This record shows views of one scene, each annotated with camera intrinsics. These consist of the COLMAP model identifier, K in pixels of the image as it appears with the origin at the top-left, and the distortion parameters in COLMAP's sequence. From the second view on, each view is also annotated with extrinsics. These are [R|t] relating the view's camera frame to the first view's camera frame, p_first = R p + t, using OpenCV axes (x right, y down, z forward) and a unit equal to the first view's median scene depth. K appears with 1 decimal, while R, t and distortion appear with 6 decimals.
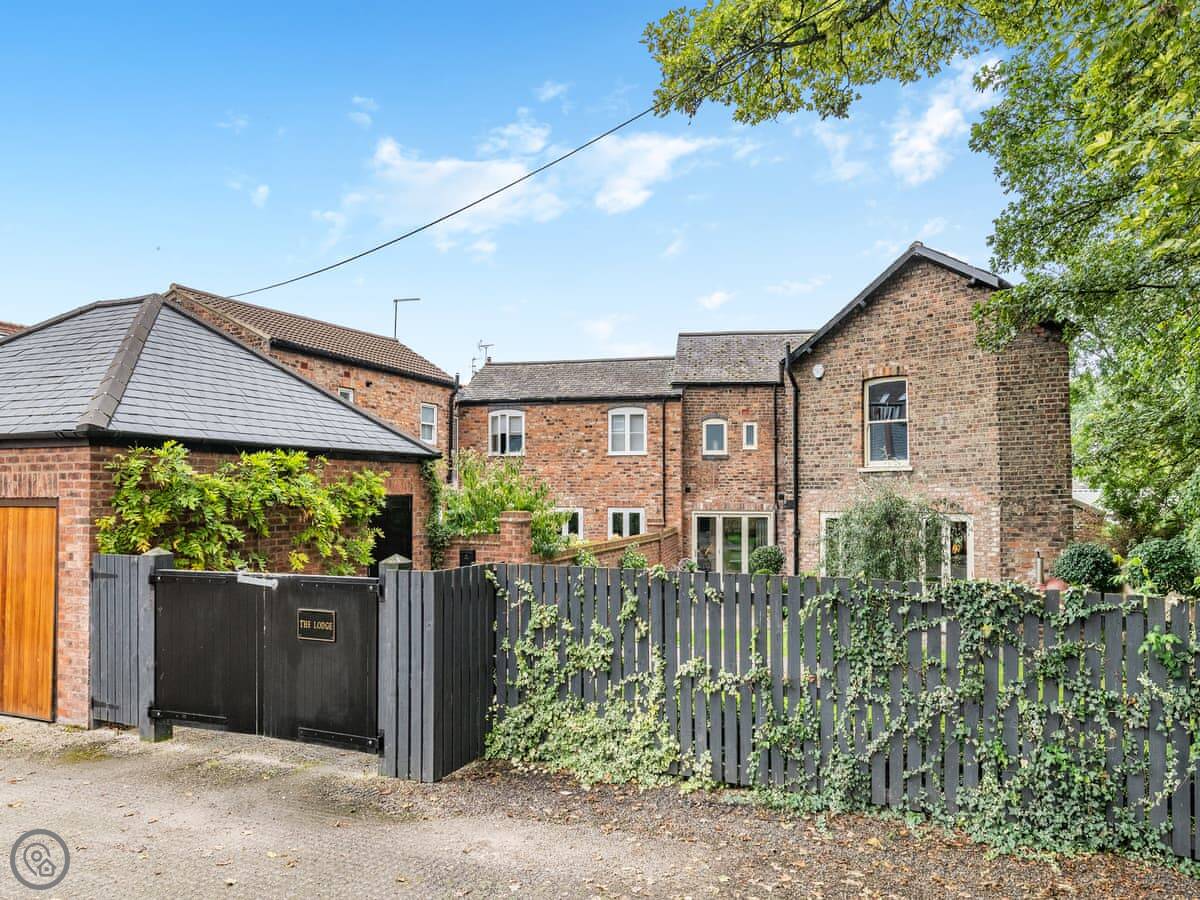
lens RADIAL K [[870.4, 0, 597.7], [0, 870.4, 475.7], [0, 0, 1]] dist [0.006715, 0.002908]
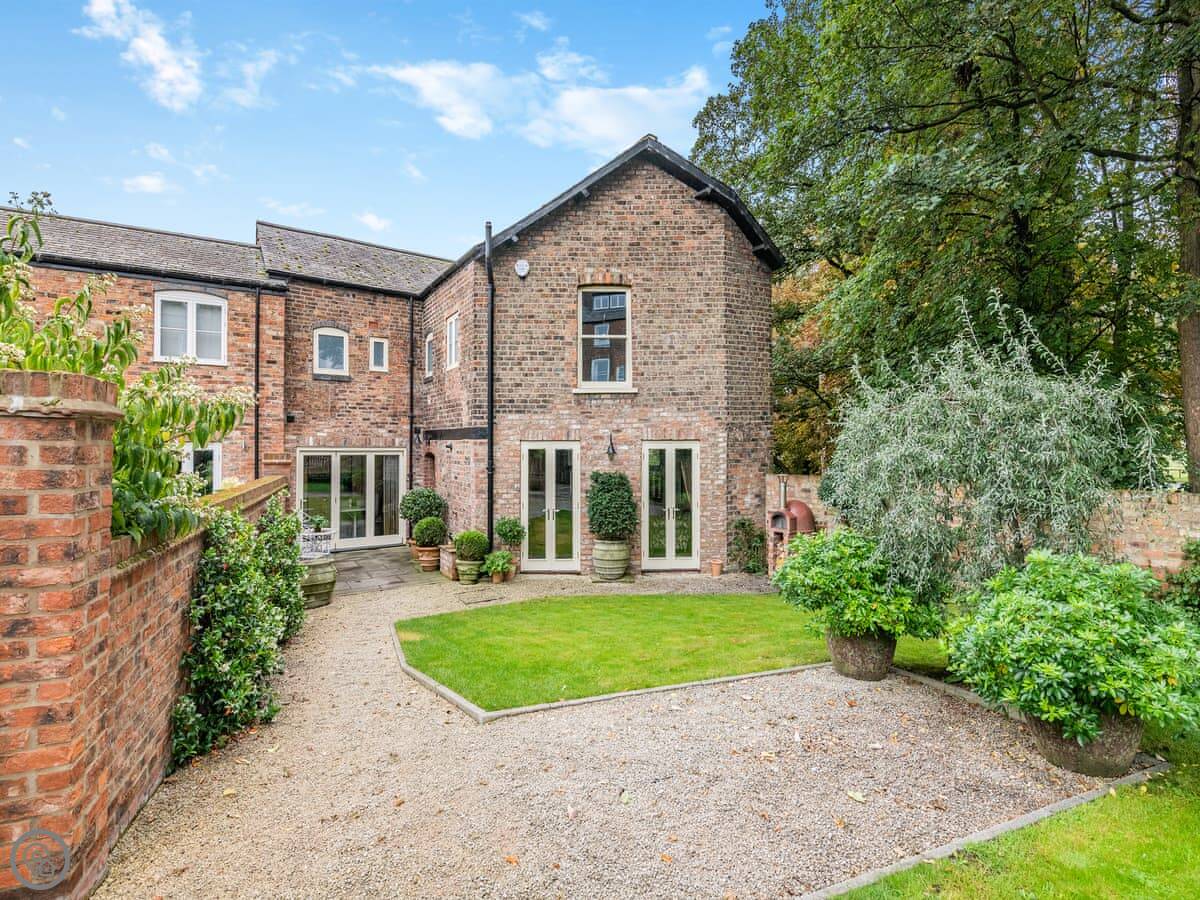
lens RADIAL K [[582.1, 0, 626.4], [0, 582.1, 441.0], [0, 0, 1]] dist [-0.001982, -0.000649]
pose [[0.688125, 0.008800, 0.725539, -0.071603], [-0.007427, 0.999959, -0.005085, 0.043204], [-0.725555, -0.001890, 0.688162, 0.555553]]
